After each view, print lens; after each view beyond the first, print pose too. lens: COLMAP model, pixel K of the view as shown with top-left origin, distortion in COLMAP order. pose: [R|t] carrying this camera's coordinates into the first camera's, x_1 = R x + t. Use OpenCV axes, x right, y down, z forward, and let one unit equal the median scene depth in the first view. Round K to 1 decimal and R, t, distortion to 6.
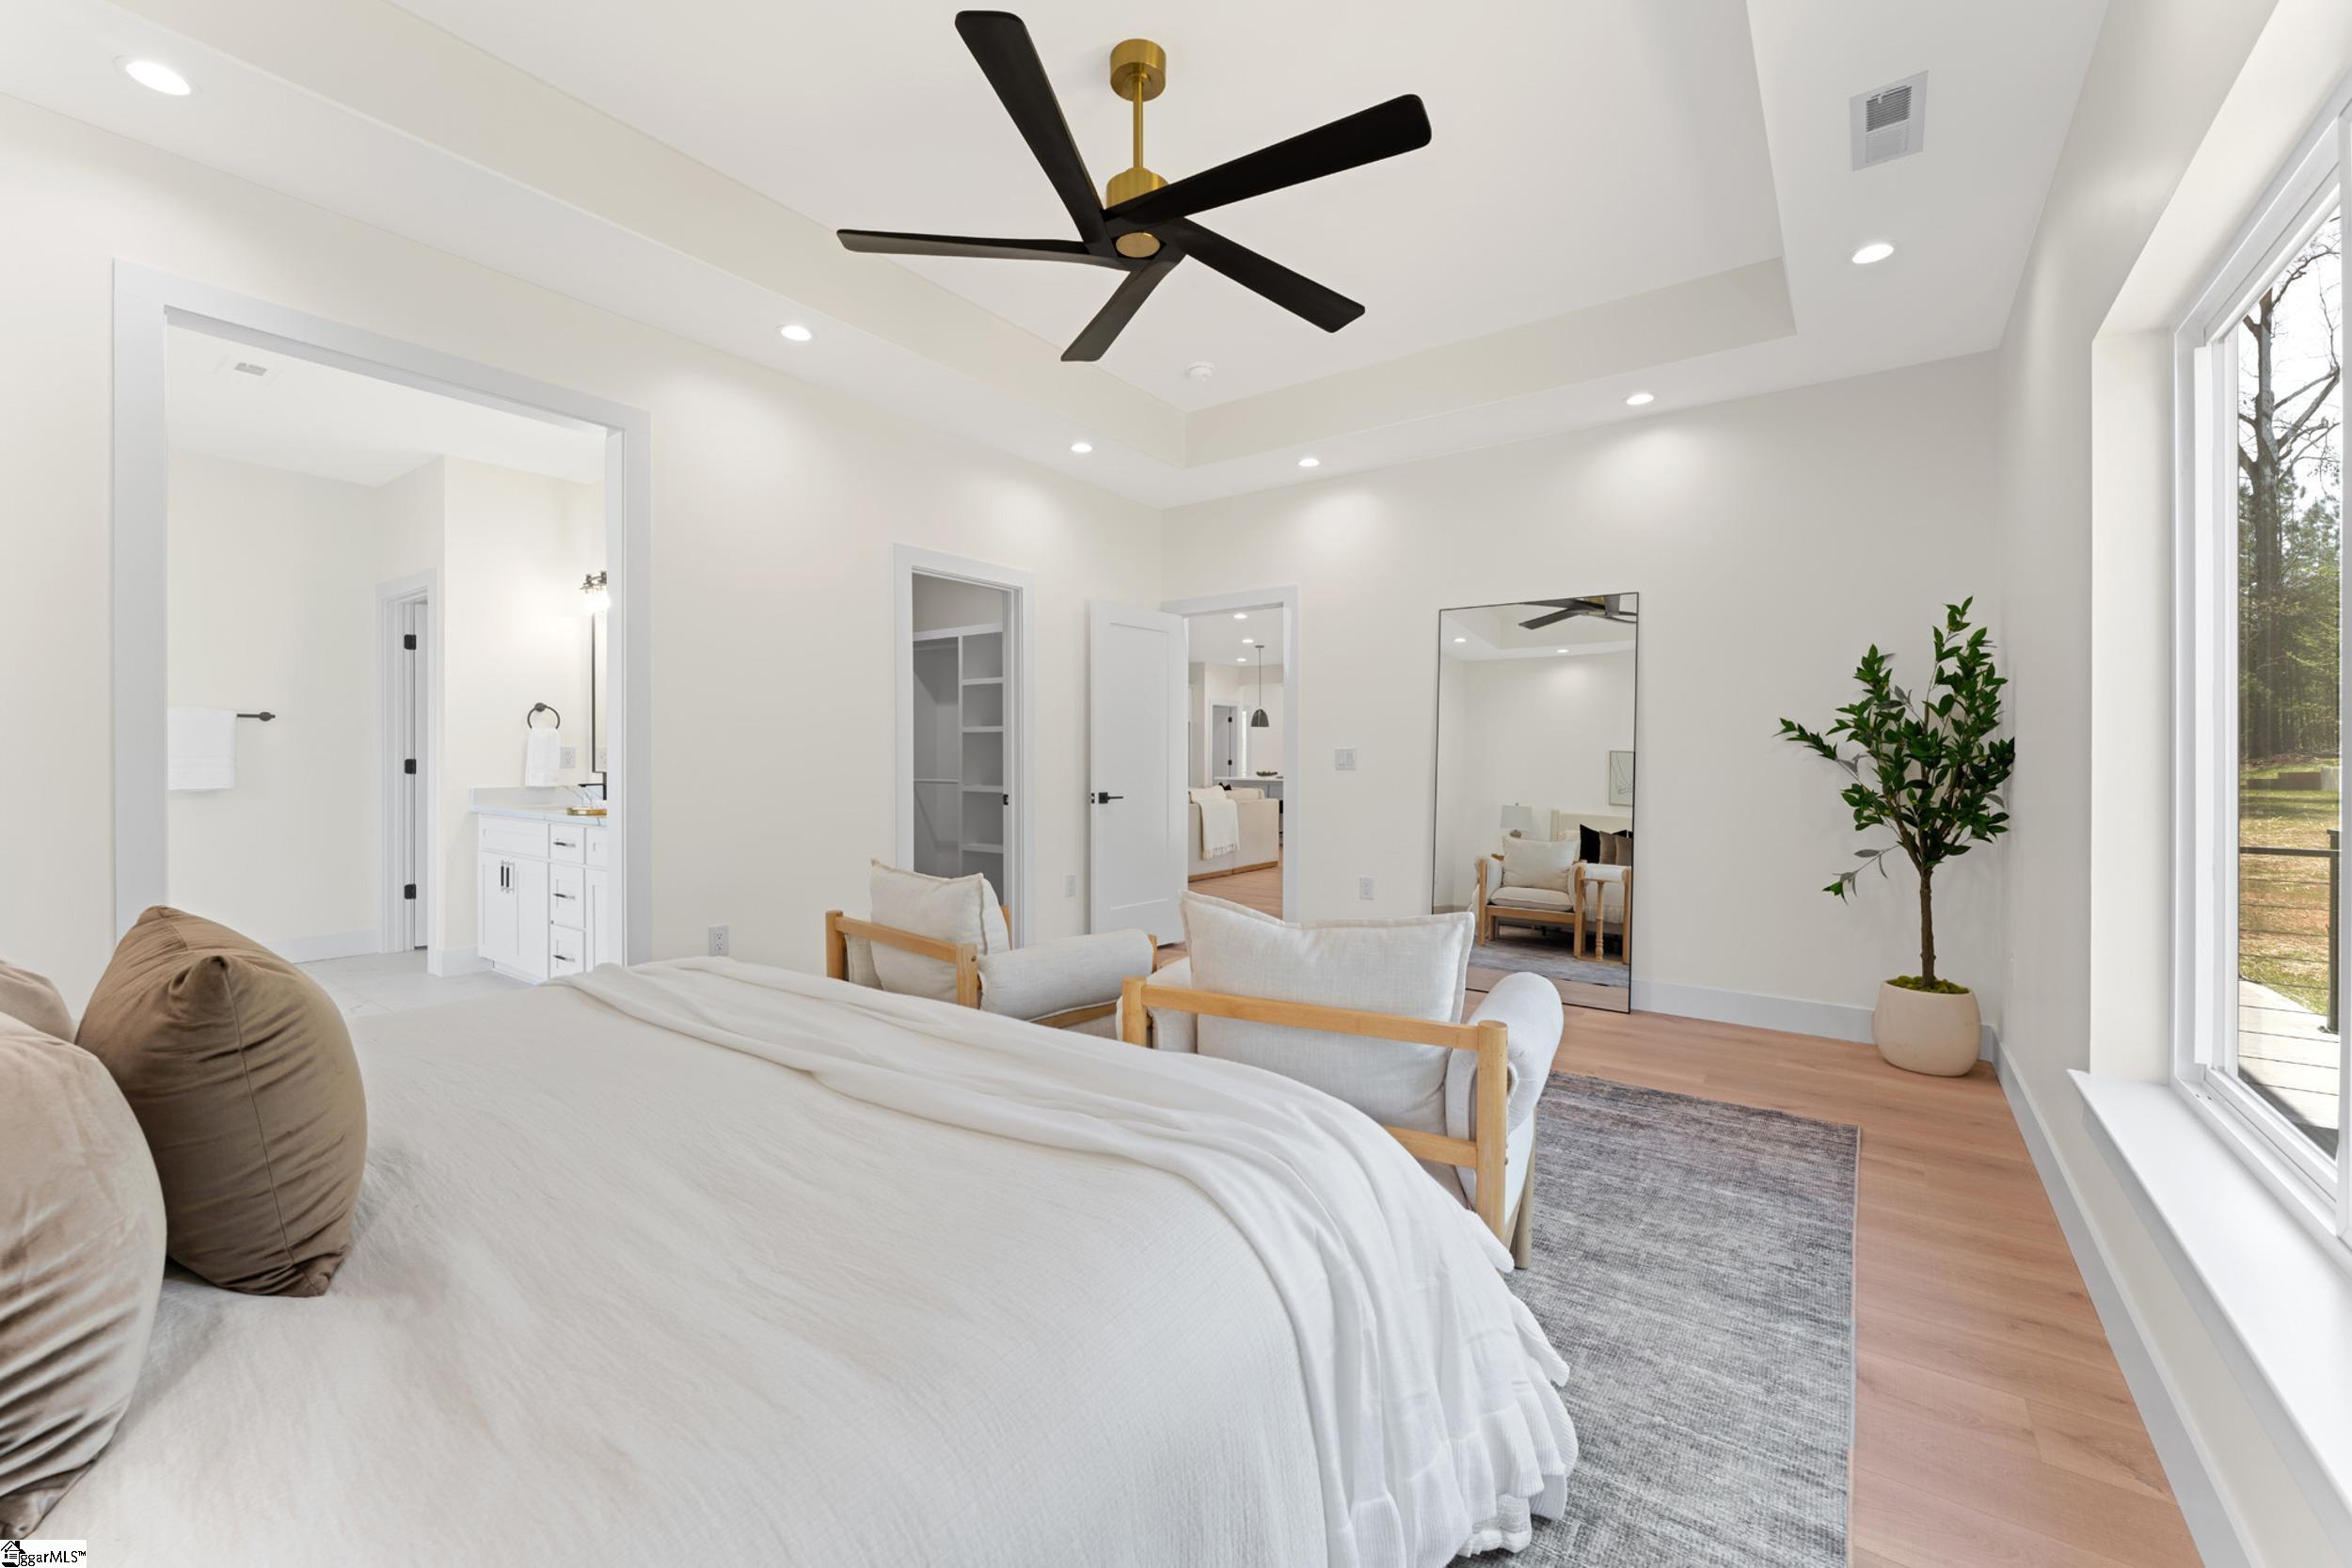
lens RADIAL K [[958.2, 0, 1166.3], [0, 958.2, 758.5], [0, 0, 1]] dist [0.006615, -0.000897]
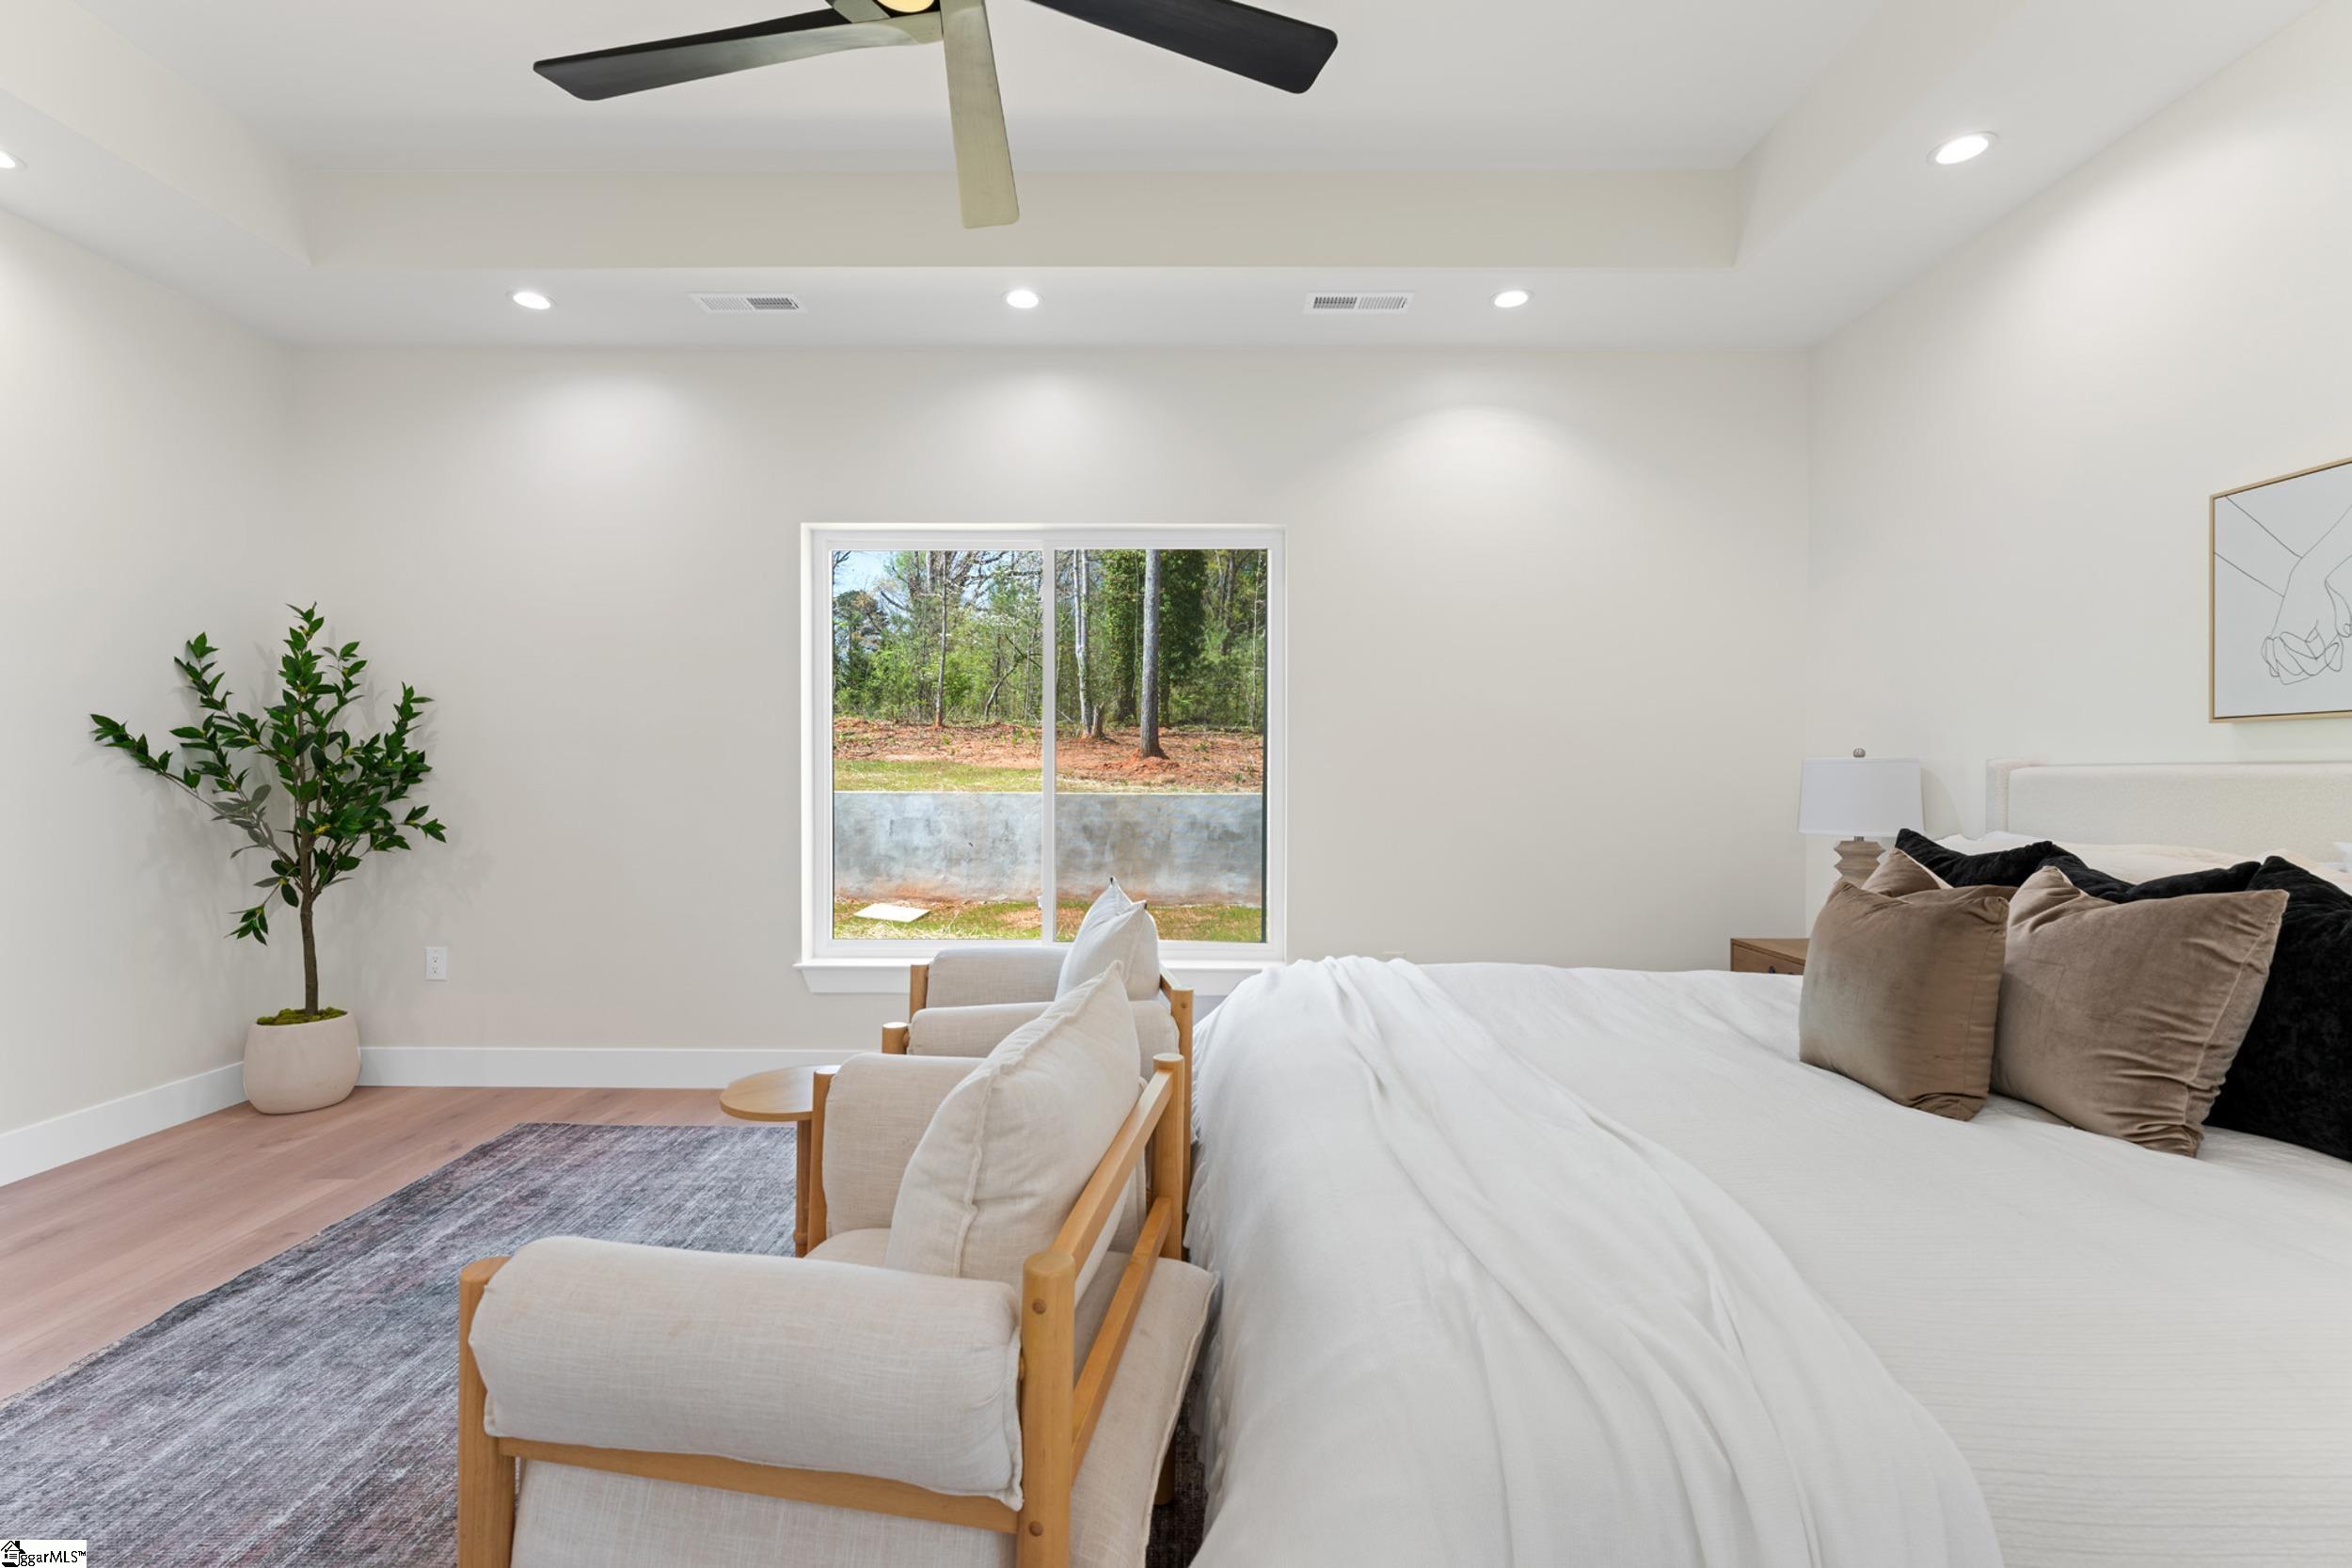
lens RADIAL K [[1018.4, 0, 1192.2], [0, 1018.4, 783.4], [0, 0, 1]] dist [0.005267, -0.000286]
pose [[-0.592620, -0.014907, 0.805344, -0.656272], [-0.005457, 0.999880, 0.014493, -0.008922], [-0.805464, 0.004194, -0.592630, 1.158544]]
